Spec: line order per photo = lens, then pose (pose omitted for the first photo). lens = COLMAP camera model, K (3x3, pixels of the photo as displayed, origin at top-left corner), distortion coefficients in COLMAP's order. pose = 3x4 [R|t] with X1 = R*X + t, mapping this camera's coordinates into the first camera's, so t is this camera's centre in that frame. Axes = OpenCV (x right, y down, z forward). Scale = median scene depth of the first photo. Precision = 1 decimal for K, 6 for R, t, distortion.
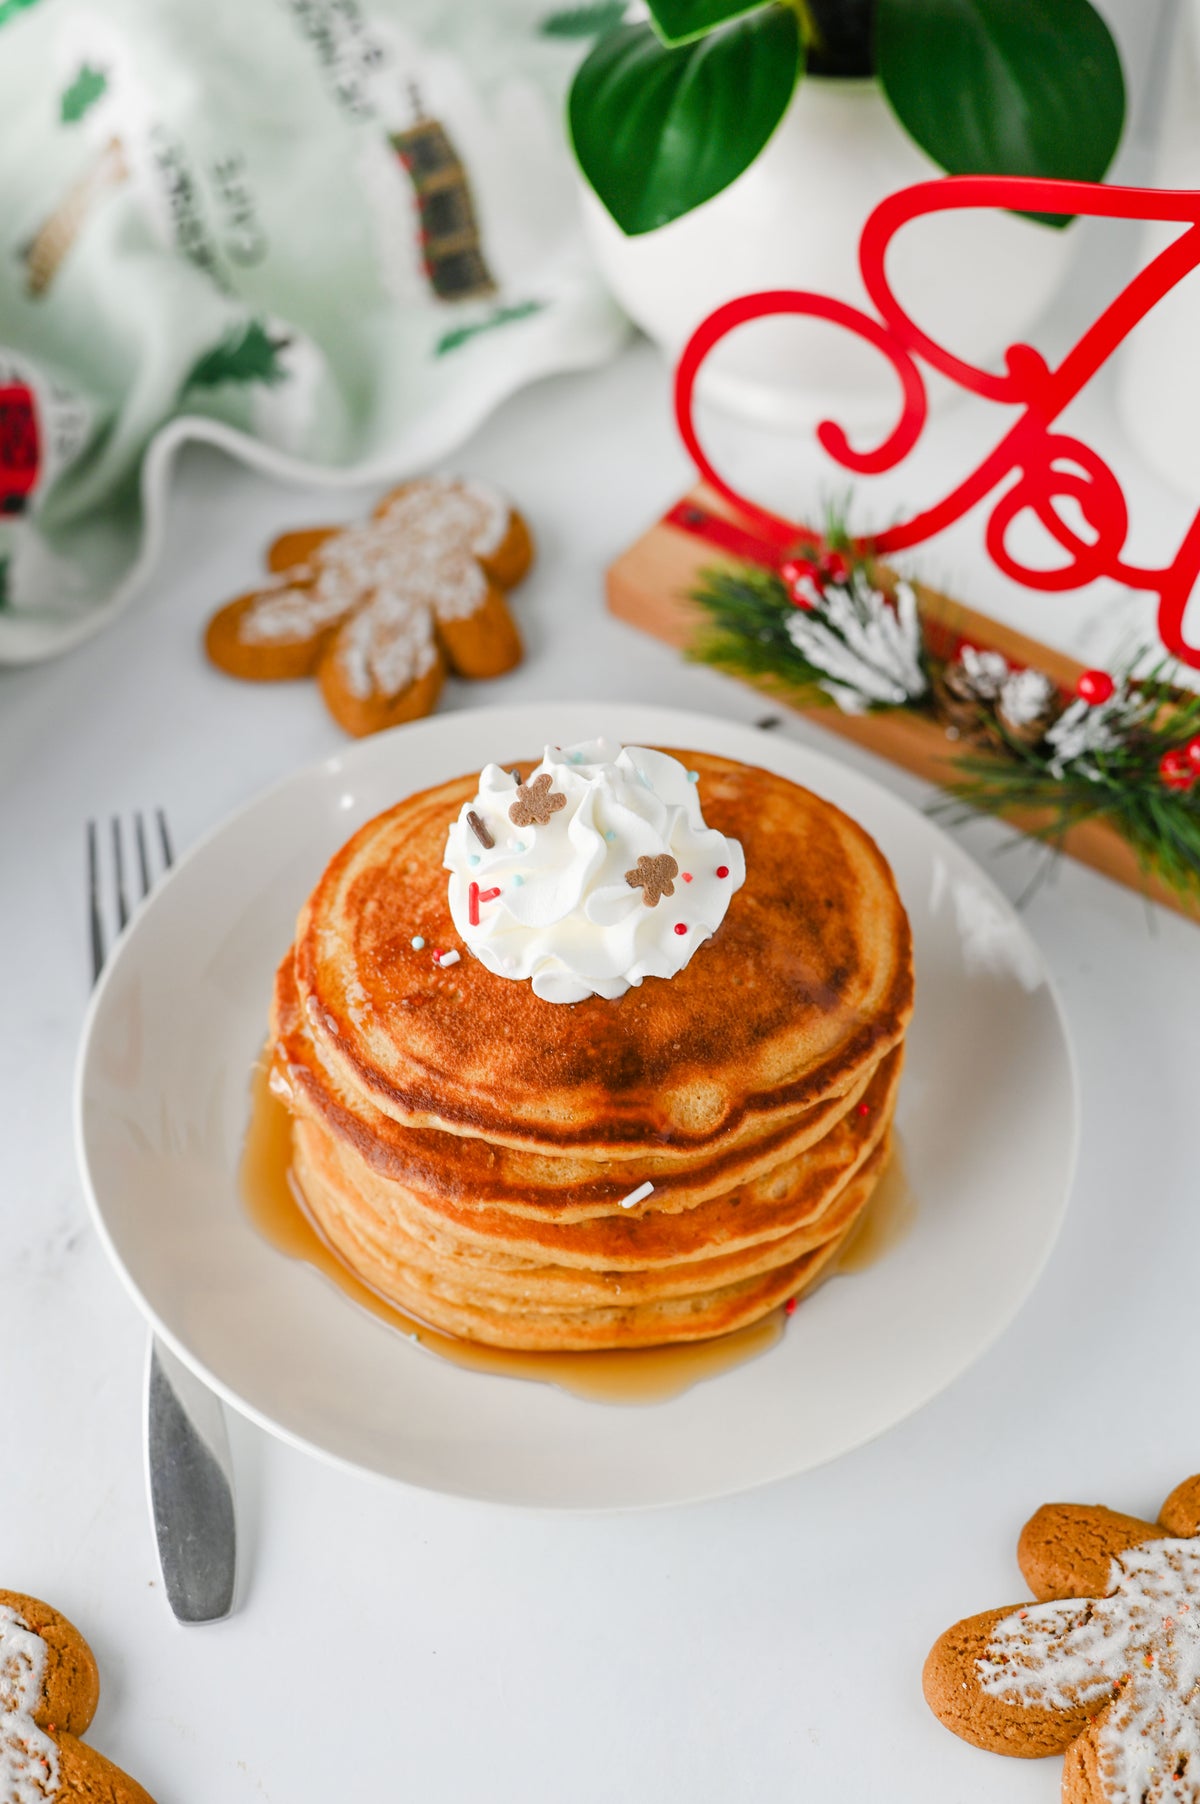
lens RADIAL K [[2848.0, 0, 600.0], [0, 2848.0, 902.0], [0, 0, 1]] dist [-0.125064, -0.045947]
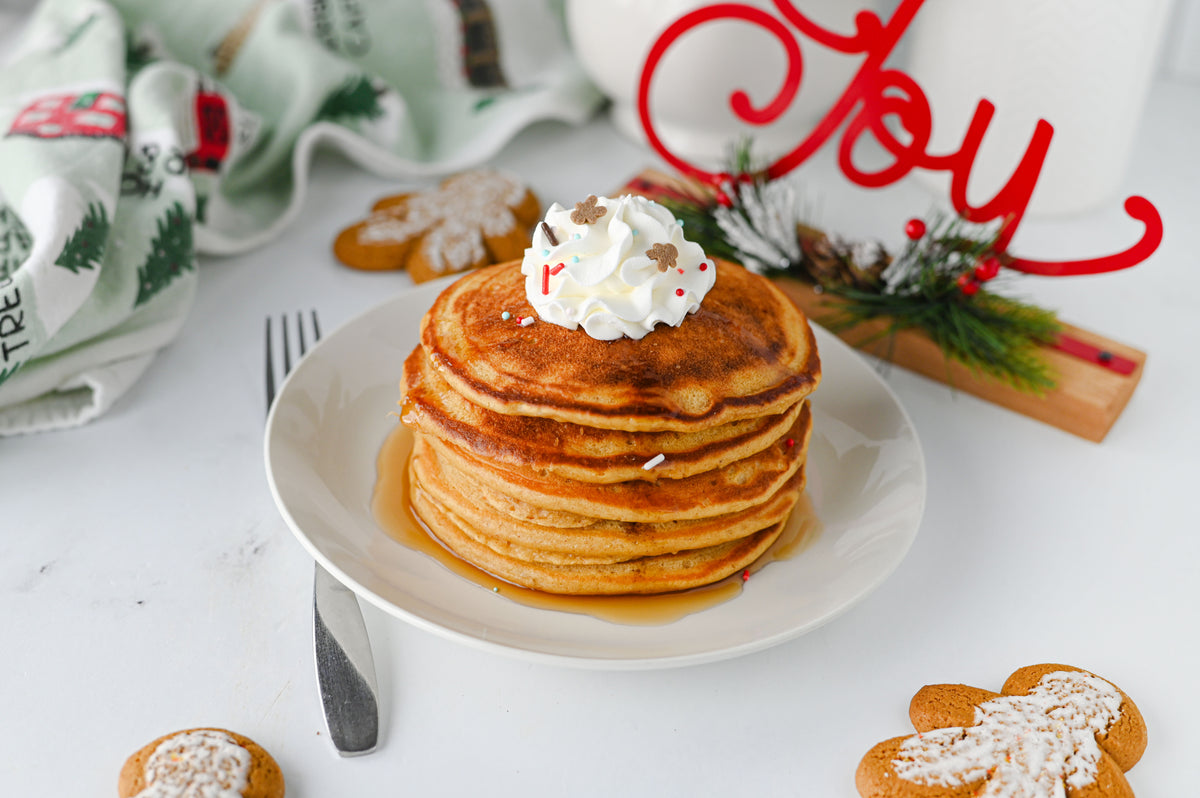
lens RADIAL K [[1880.8, 0, 600.0], [0, 1880.8, 399.0], [0, 0, 1]] dist [-0.124661, -0.014703]
pose [[0.997120, 0.012470, 0.074808, -0.088623], [0.006837, 0.967593, -0.252423, 0.315433], [-0.075532, 0.252208, 0.964721, 0.026031]]
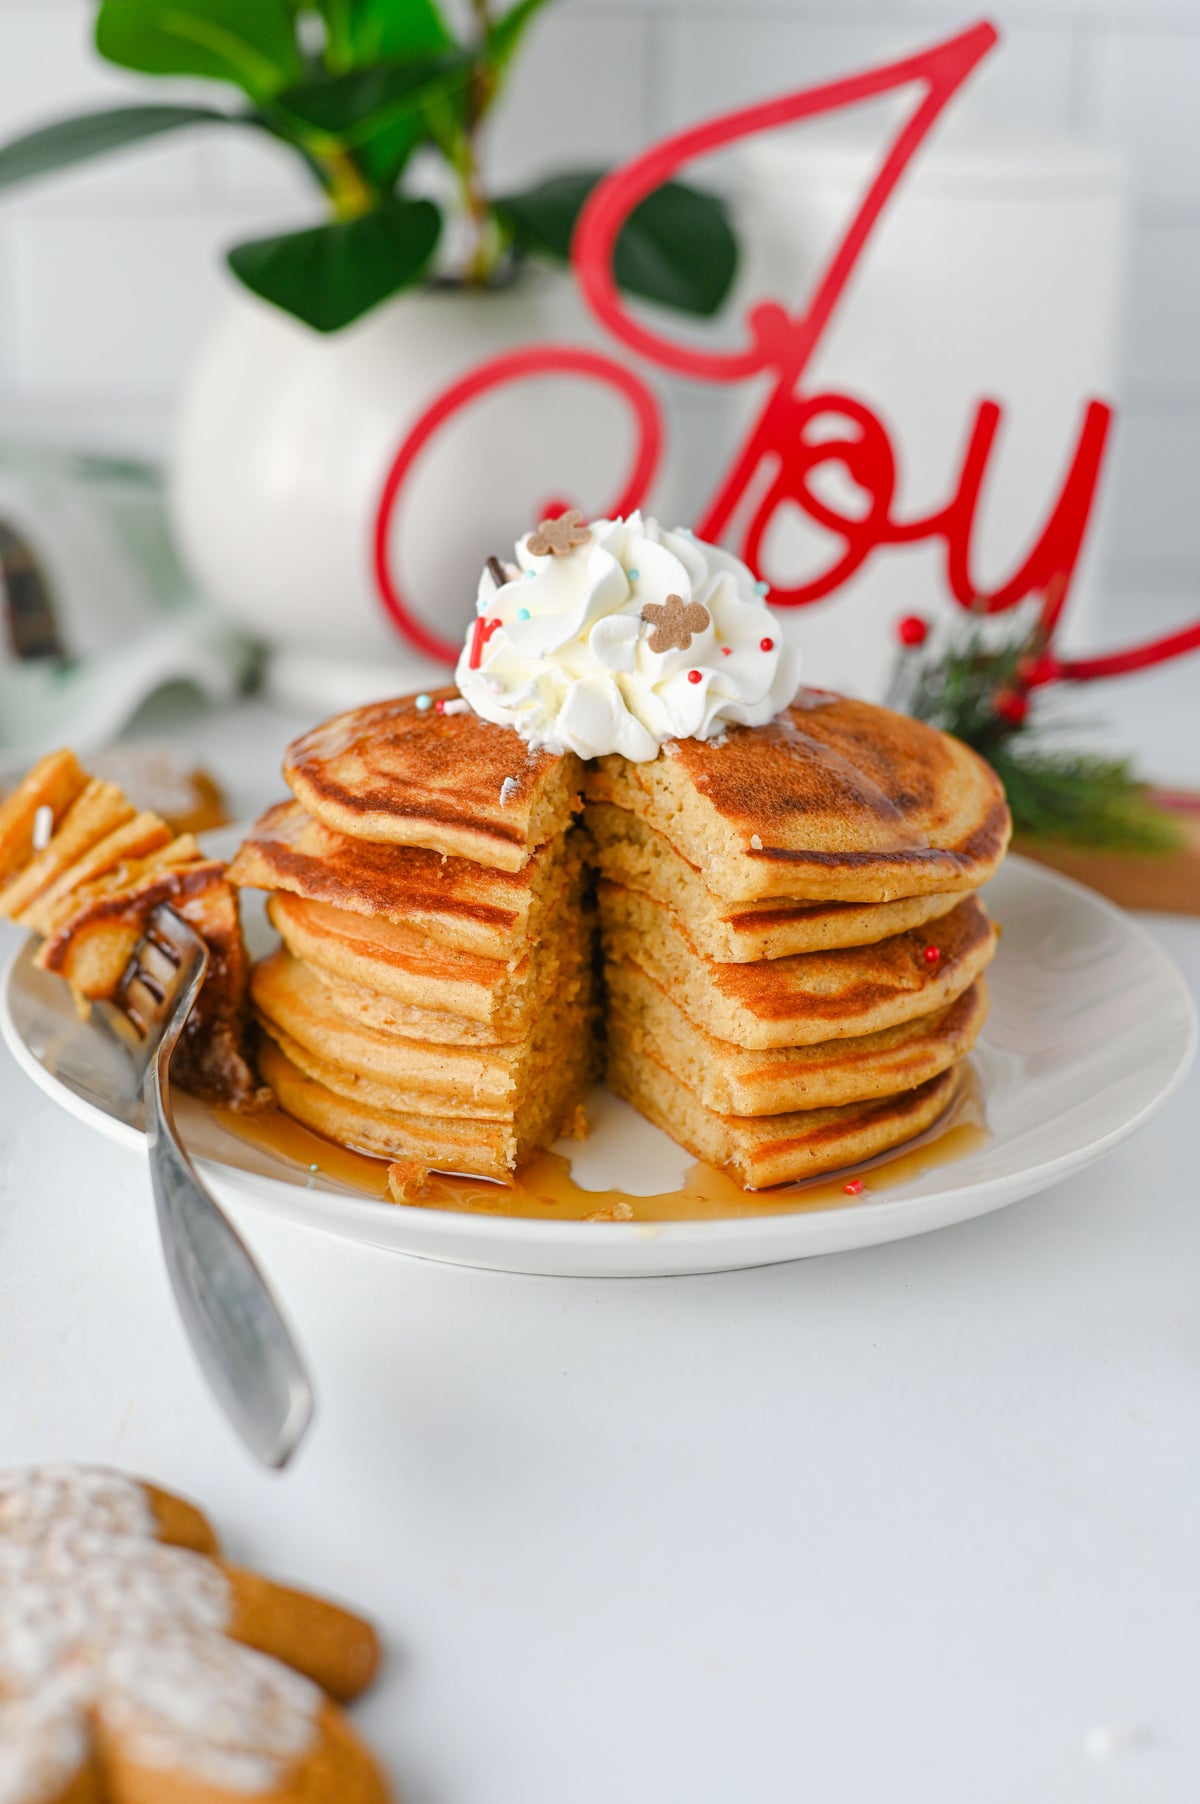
lens RADIAL K [[2873.5, 0, 600.0], [0, 2873.5, 902.0], [0, 0, 1]] dist [-0.140092, 0.011848]
pose [[0.933372, -0.110863, 0.341360, -0.300244], [0.268140, 0.847606, -0.457892, 0.473079], [-0.238576, 0.518916, 0.820858, 0.305909]]
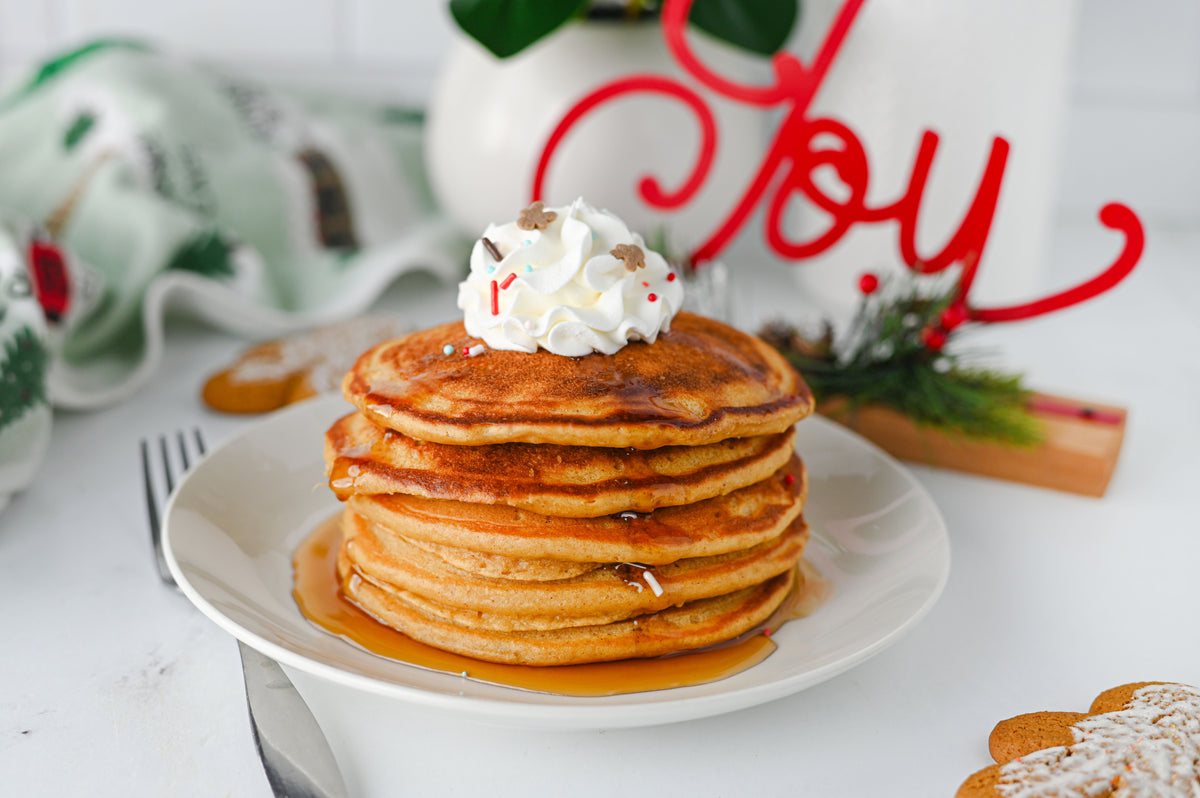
lens RADIAL K [[1911.4, 0, 600.0], [0, 1911.4, 399.0], [0, 0, 1]] dist [-0.140092, 0.011848]
pose [[0.977464, -0.054401, 0.203973, -0.176032], [0.144190, 0.877768, -0.456873, 0.444512], [-0.154186, 0.475988, 0.865830, 0.241951]]
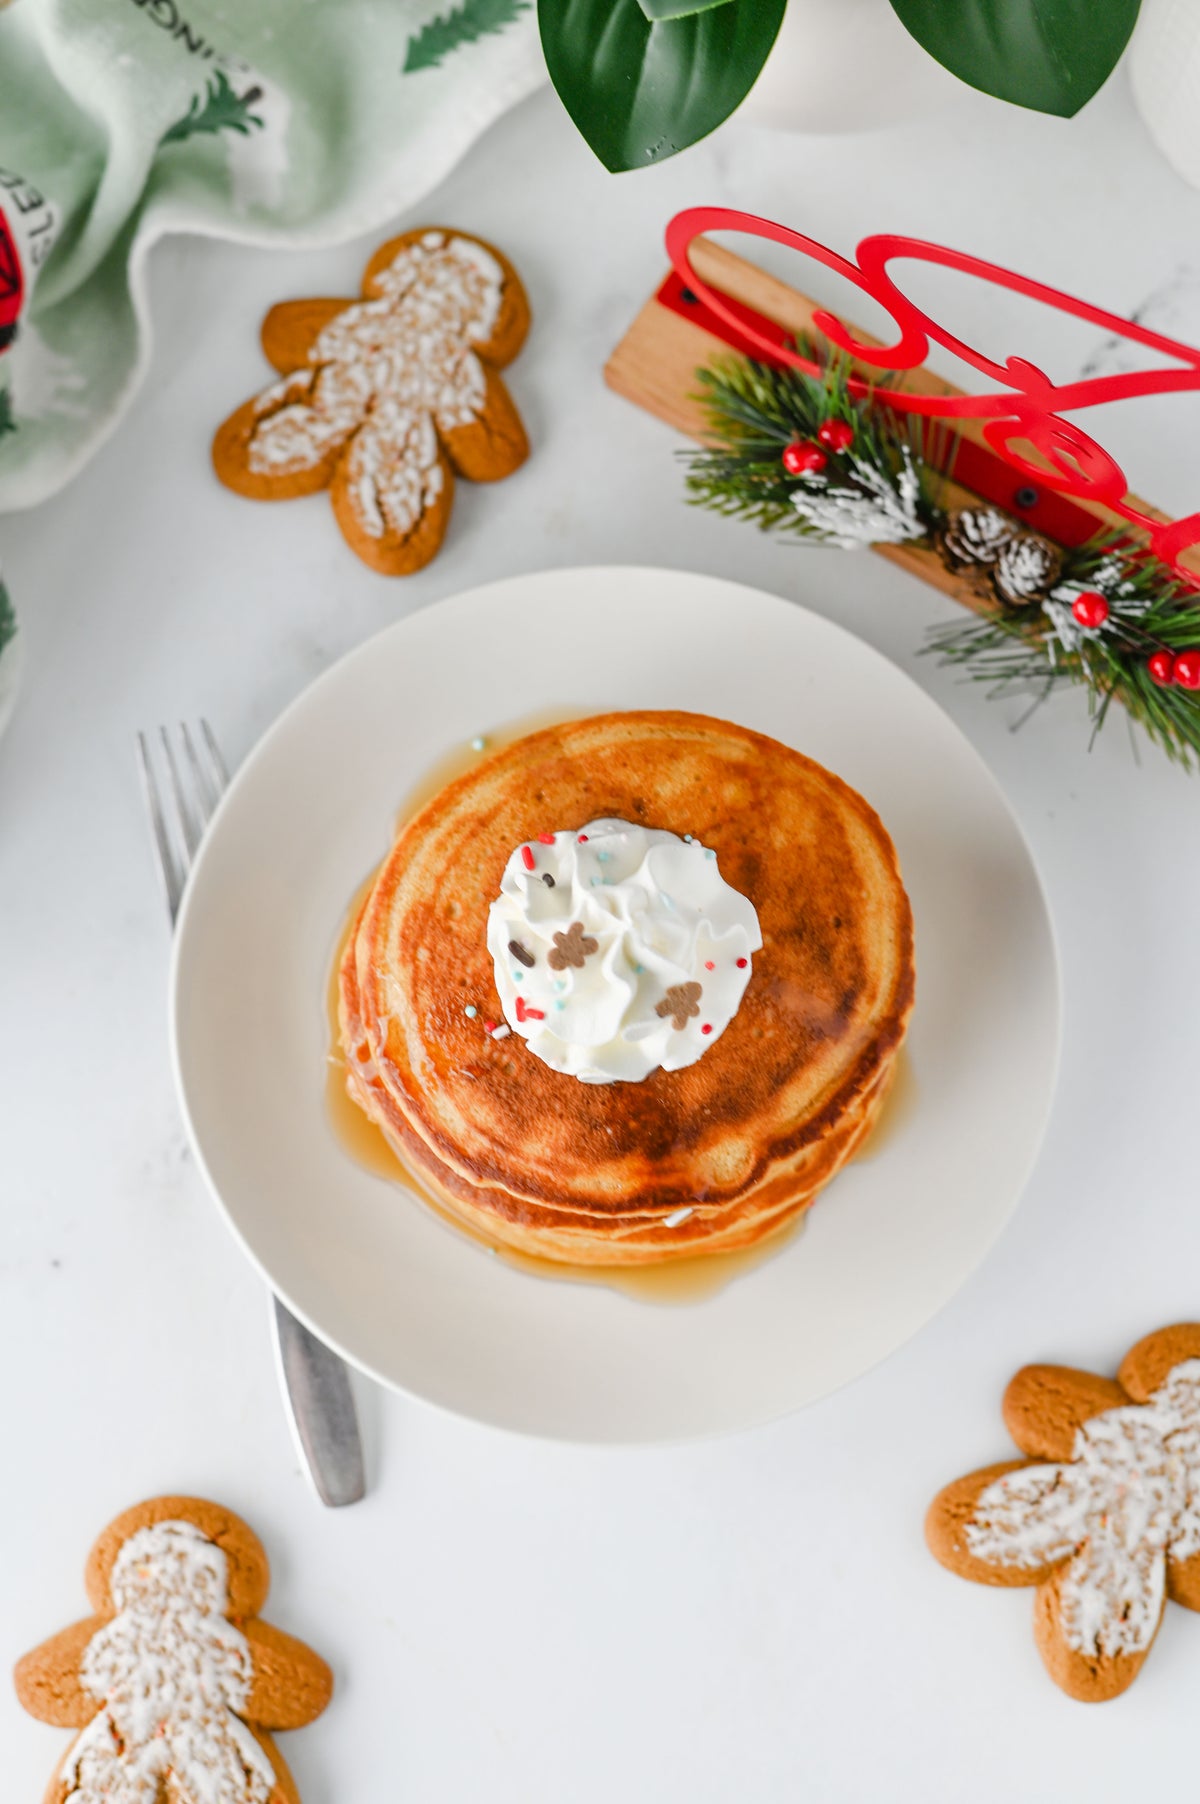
lens RADIAL K [[2848.0, 0, 600.0], [0, 2848.0, 902.0], [0, 0, 1]] dist [-0.125064, -0.045947]
pose [[0.998145, -0.058211, -0.017820, 0.009061], [0.059113, 0.856805, 0.512241, -0.592059], [-0.014550, -0.512344, 0.858657, 0.062269]]
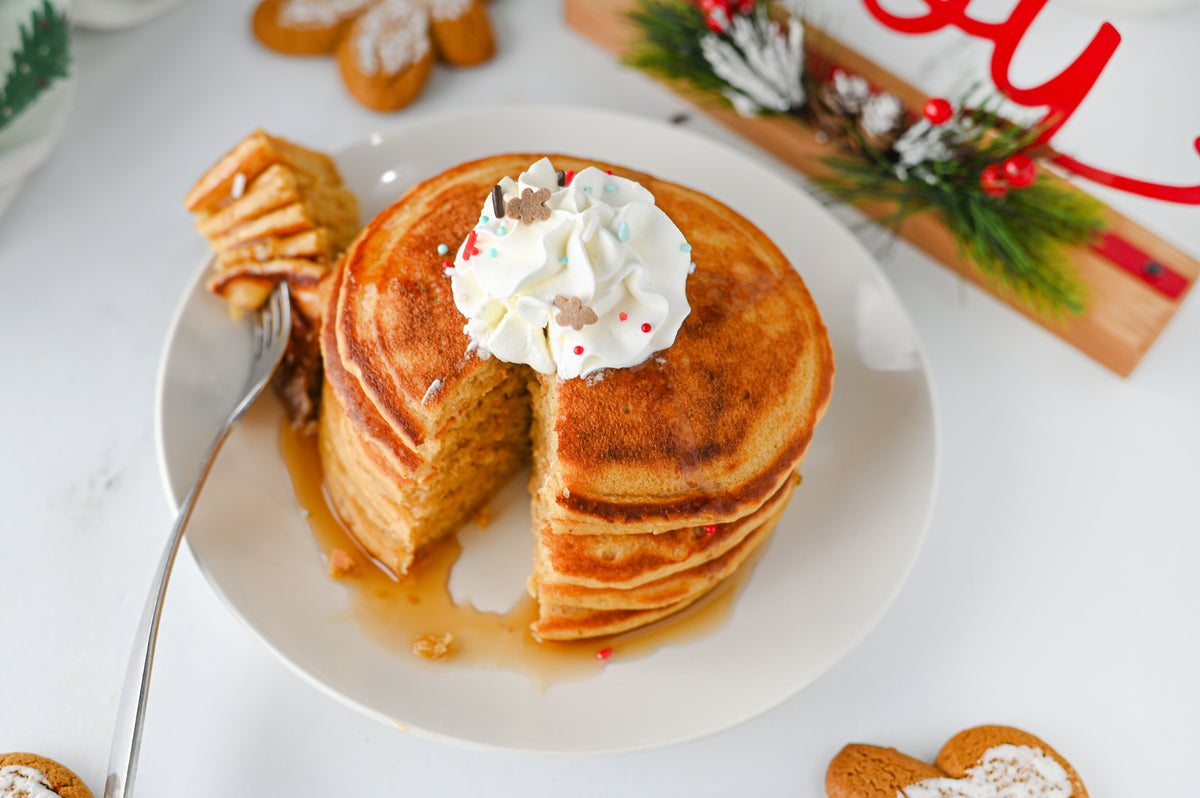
lens RADIAL K [[1911.4, 0, 600.0], [0, 1911.4, 399.0], [0, 0, 1]] dist [-0.140092, 0.011848]
pose [[0.996513, 0.074965, 0.036647, 0.000426], [-0.077837, 0.993378, 0.084508, -0.007581], [-0.030069, -0.087066, 0.995749, 0.152964]]
